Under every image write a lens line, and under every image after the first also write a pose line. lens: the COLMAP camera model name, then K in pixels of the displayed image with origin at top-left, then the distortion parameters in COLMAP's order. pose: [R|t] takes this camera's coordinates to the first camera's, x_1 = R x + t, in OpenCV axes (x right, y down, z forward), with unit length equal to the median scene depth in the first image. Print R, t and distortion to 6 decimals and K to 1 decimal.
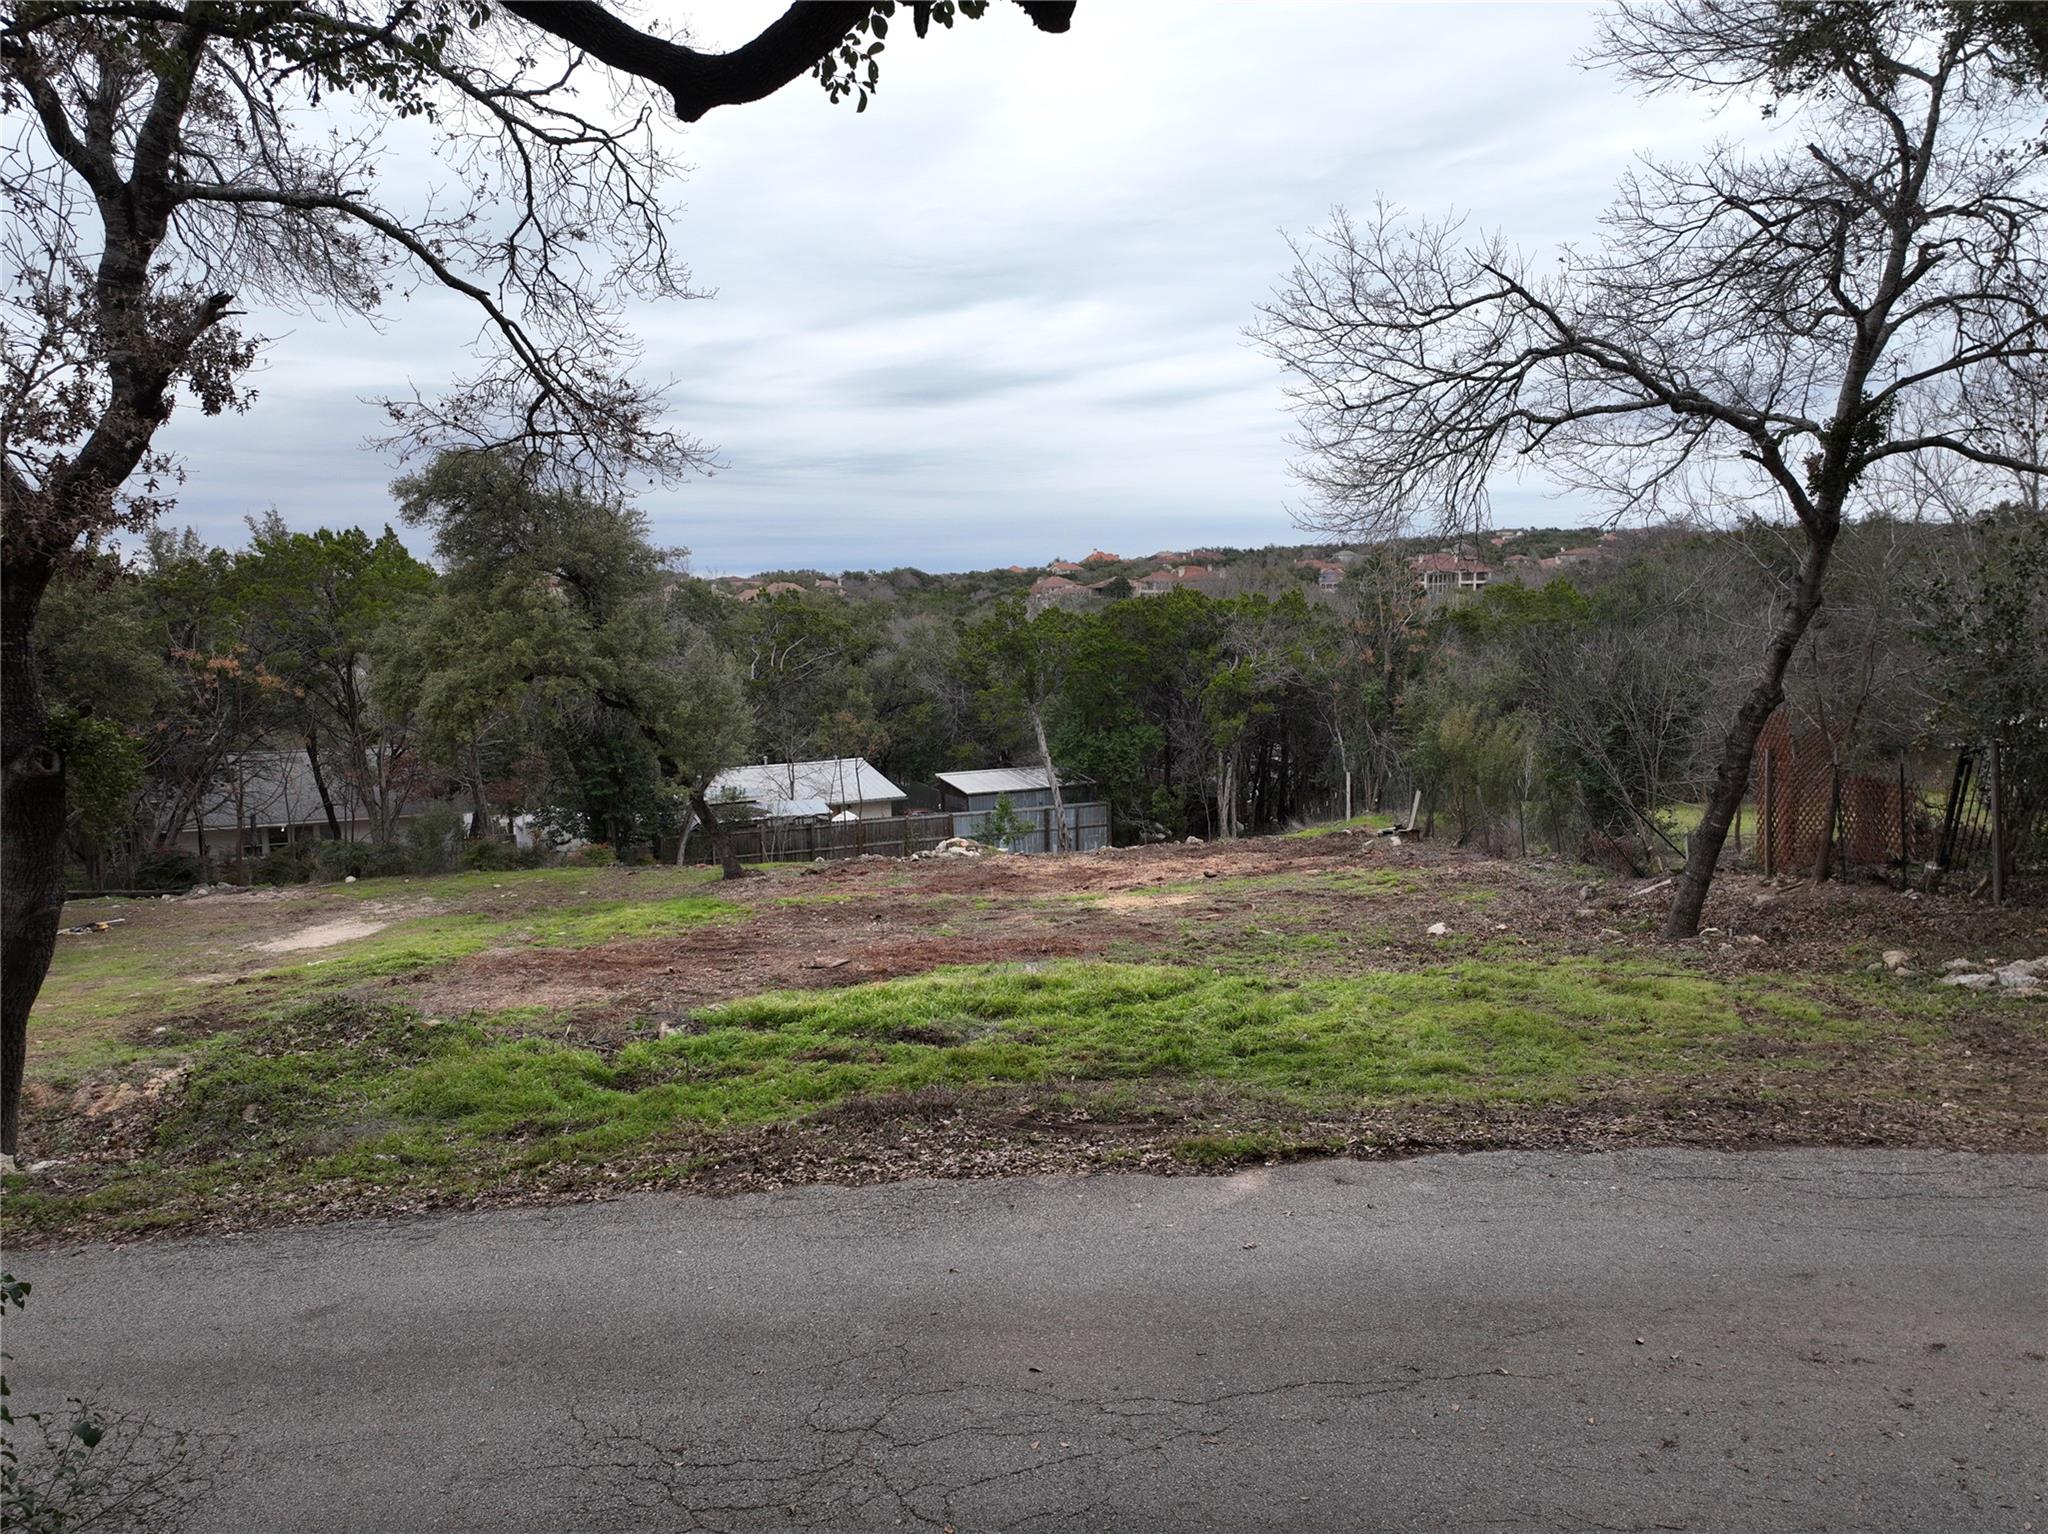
lens RADIAL K [[1443.4, 0, 1023.6], [0, 1443.4, 764.7], [0, 0, 1]] dist [-0.001112, 0.020012]
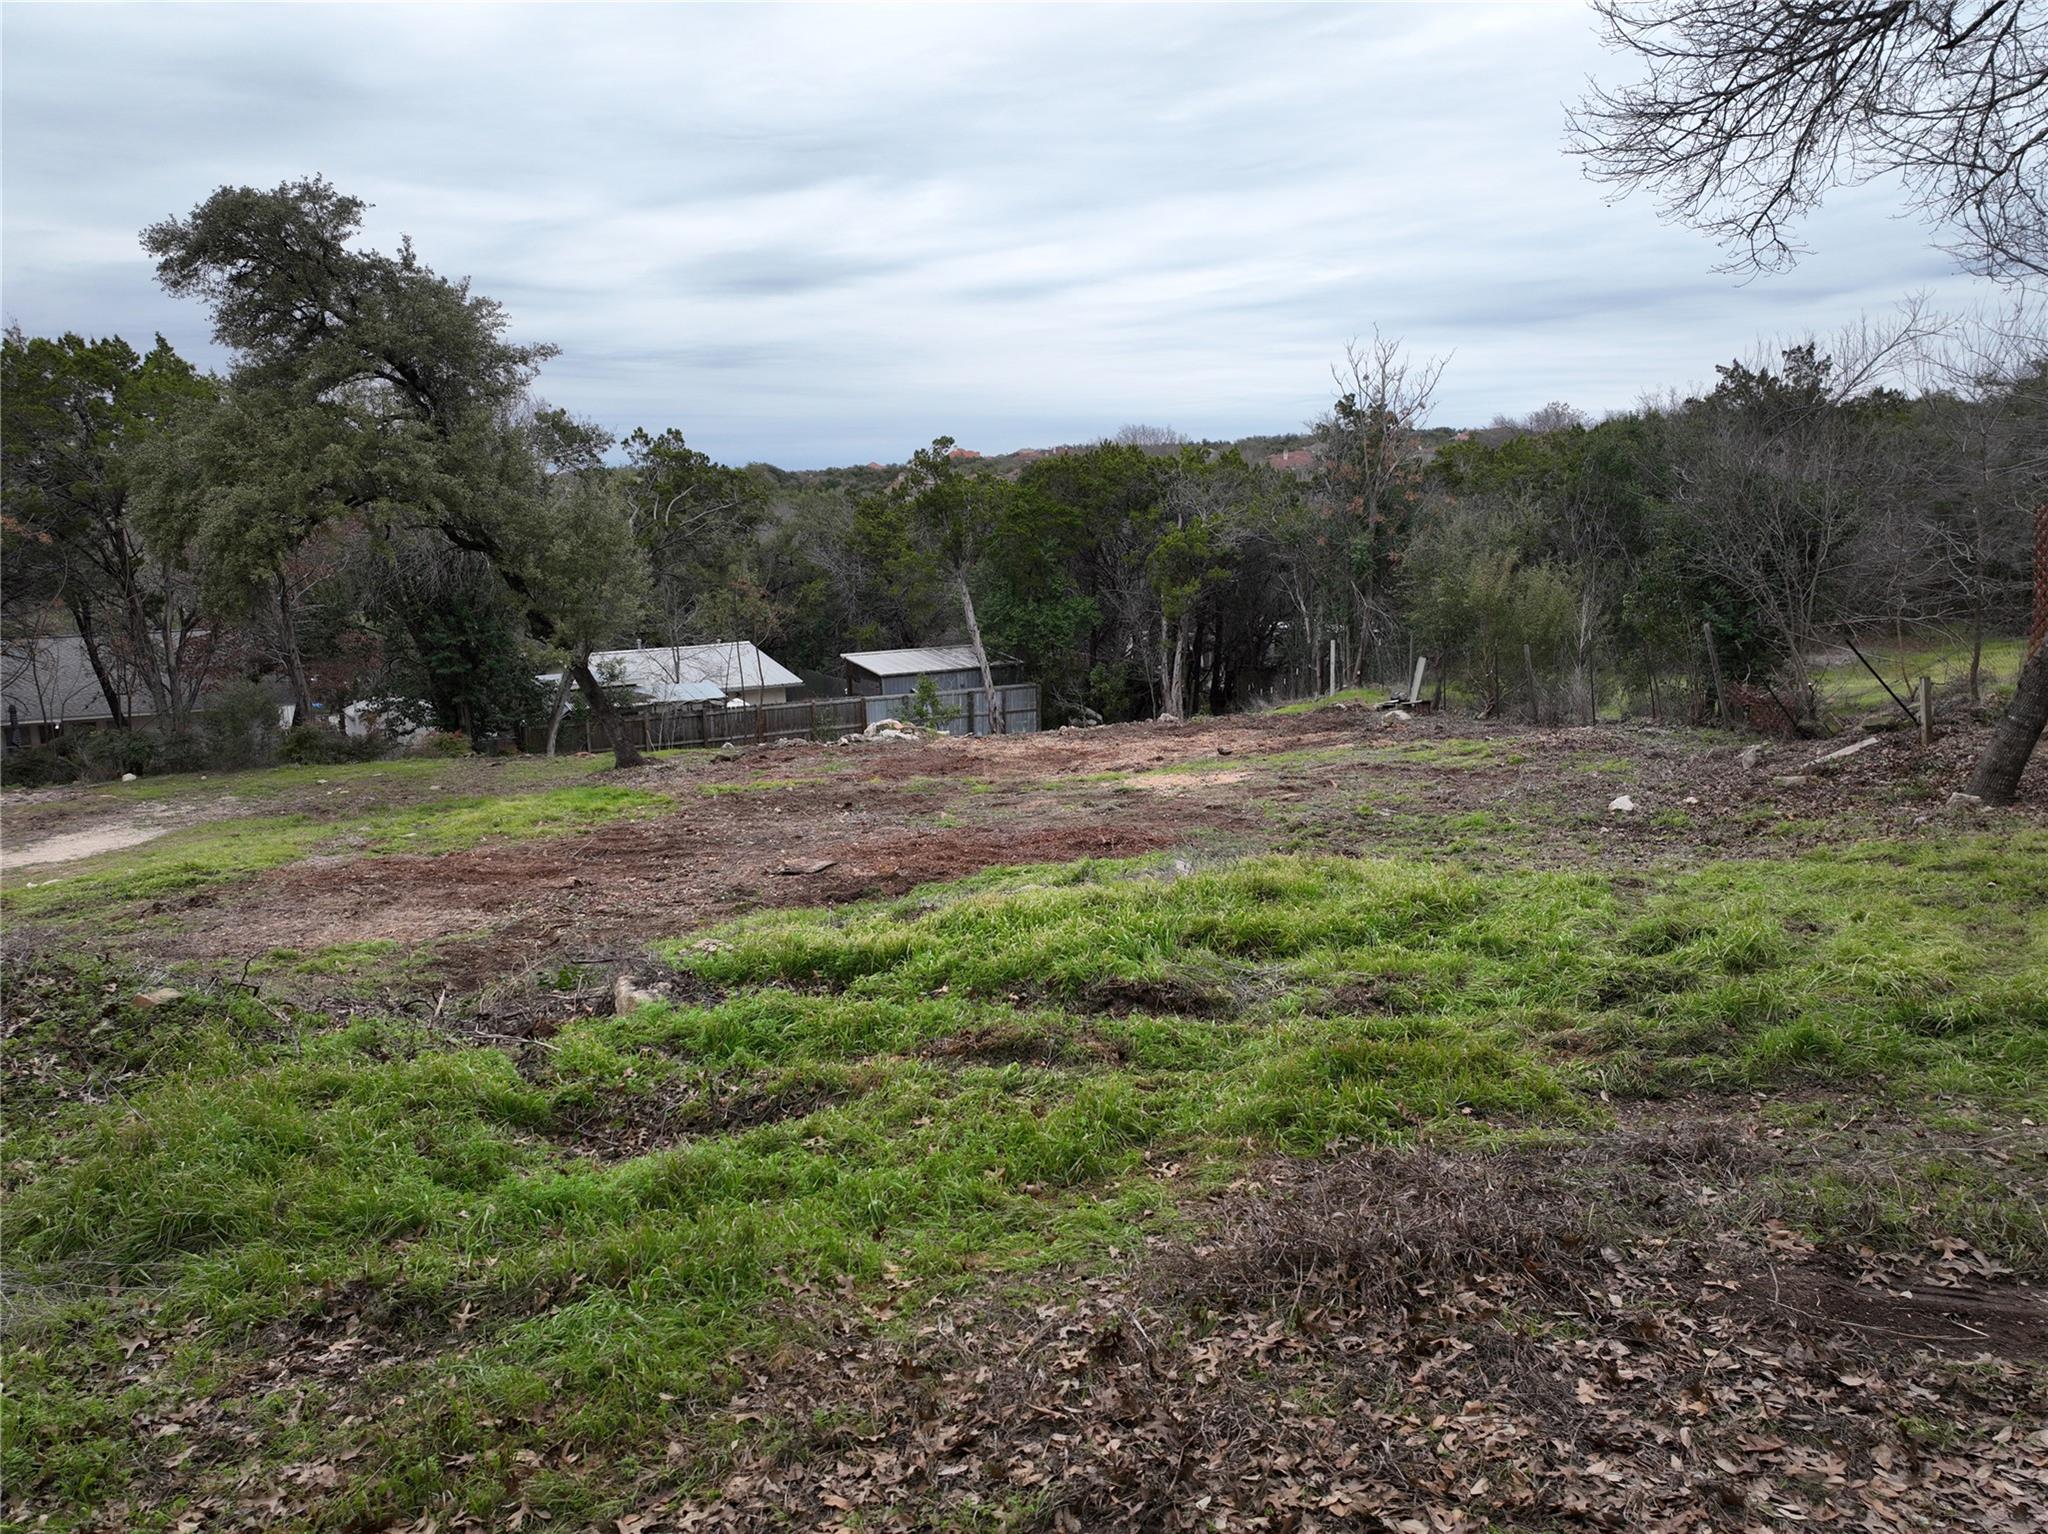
lens RADIAL K [[1443.4, 0, 1025.0], [0, 1443.4, 770.7], [0, 0, 1]] dist [-0.001112, 0.020012]
pose [[0.995092, -0.014979, 0.097817, -0.058990], [0.008006, 0.997423, 0.071293, 0.025036], [-0.098632, -0.070160, 0.992648, 0.177921]]
